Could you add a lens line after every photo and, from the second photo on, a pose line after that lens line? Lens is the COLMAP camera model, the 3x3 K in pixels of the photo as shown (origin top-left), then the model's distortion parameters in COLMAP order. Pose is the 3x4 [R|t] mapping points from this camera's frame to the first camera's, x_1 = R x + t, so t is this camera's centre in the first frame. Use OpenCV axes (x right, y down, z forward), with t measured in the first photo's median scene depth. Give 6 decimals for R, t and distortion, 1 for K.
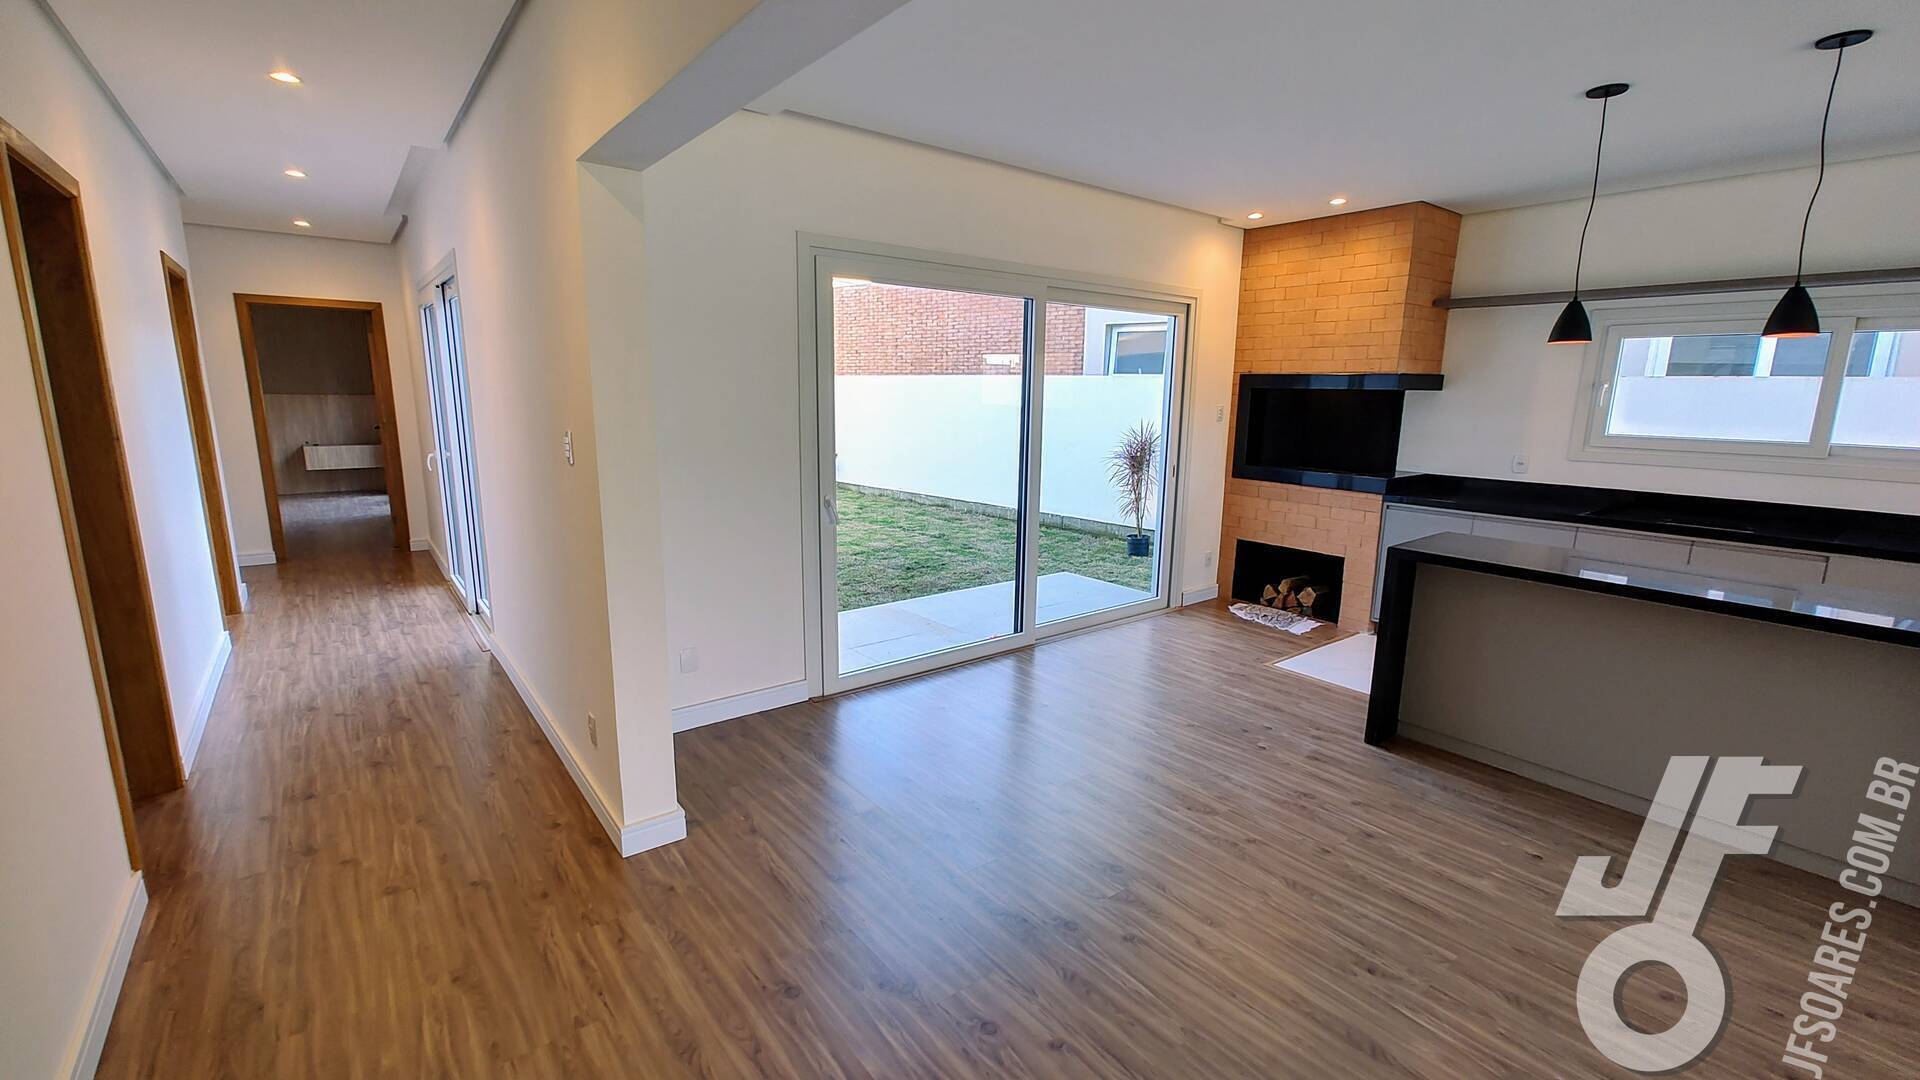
lens RADIAL K [[794.3, 0, 962.9], [0, 794.3, 545.4], [0, 0, 1]] dist [0.002745, 0.000328]
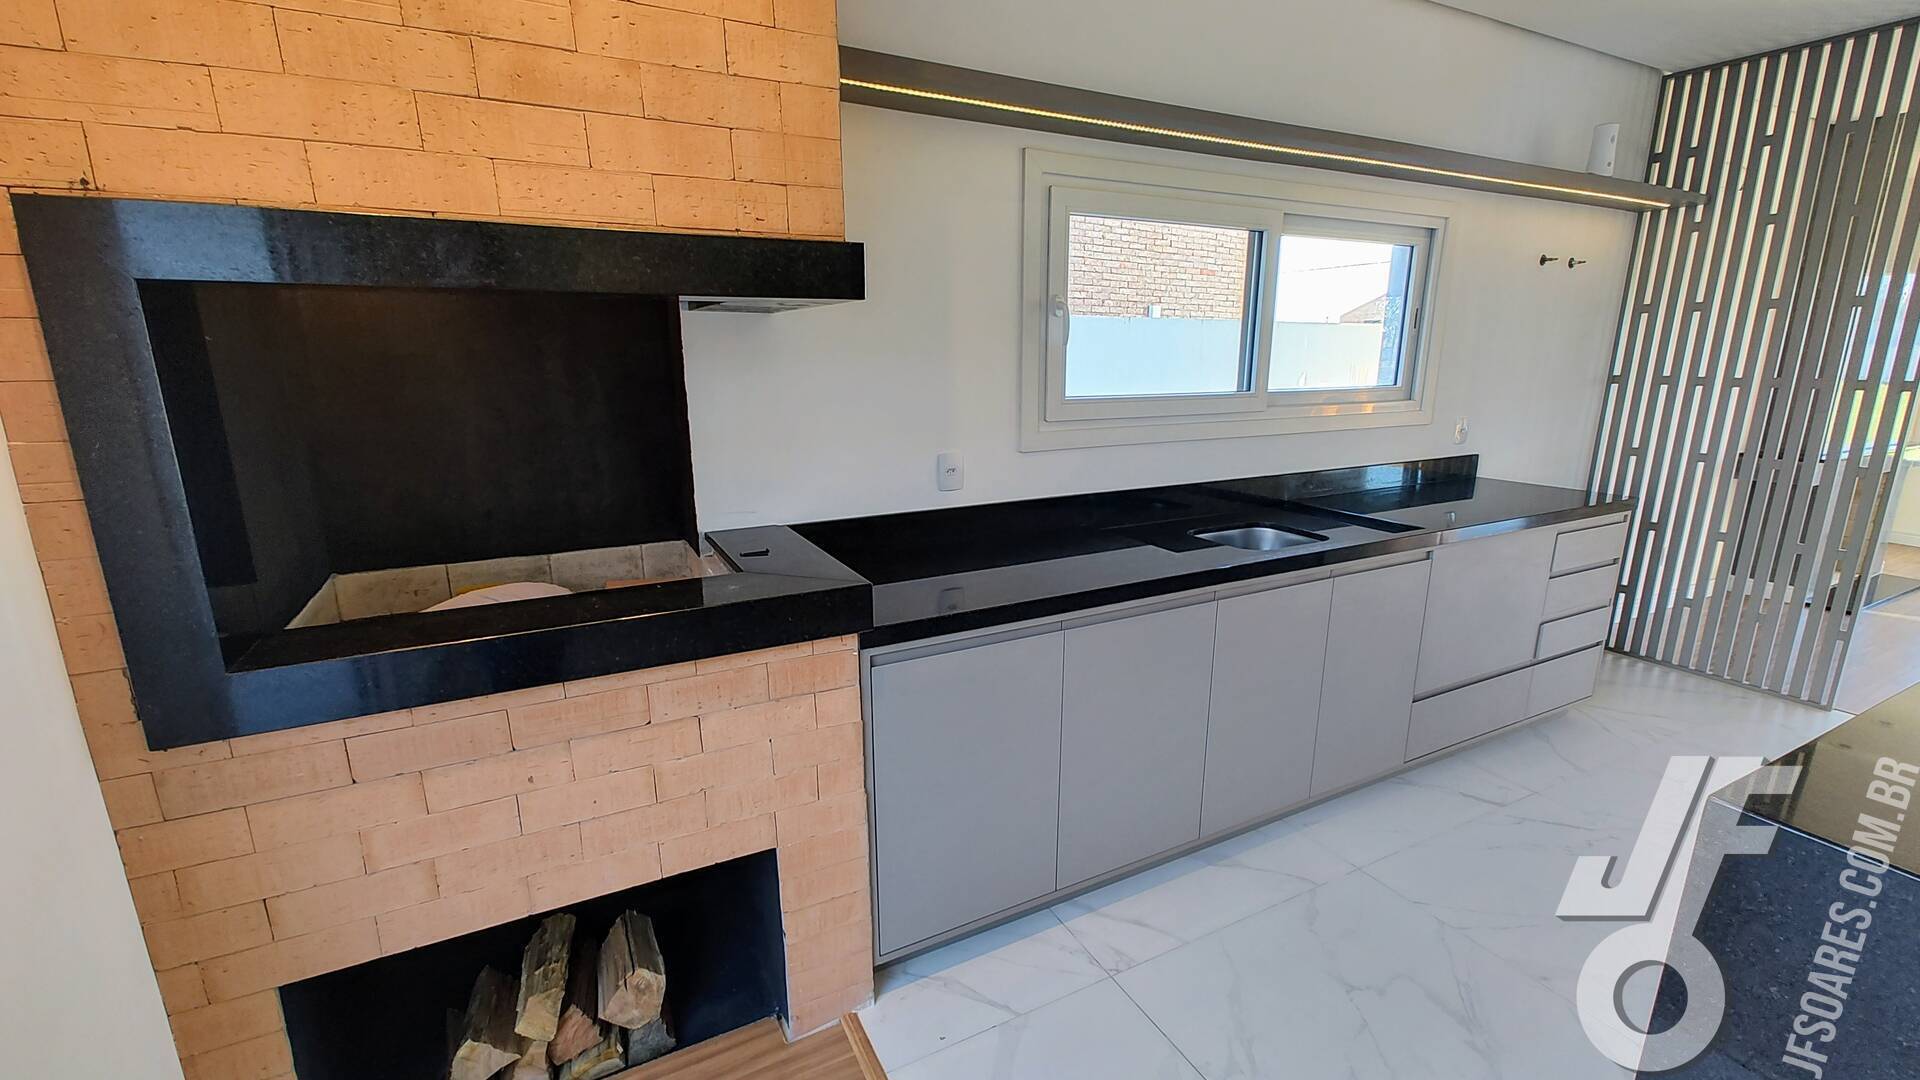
lens RADIAL K [[794.3, 0, 965.2], [0, 794.3, 540.1], [0, 0, 1]] dist [0.002745, 0.000328]
pose [[0.185379, -0.245168, 0.951592, 0.223087], [0.194872, 0.958316, 0.208938, -0.150006], [-0.963151, 0.146705, 0.225428, 0.830295]]
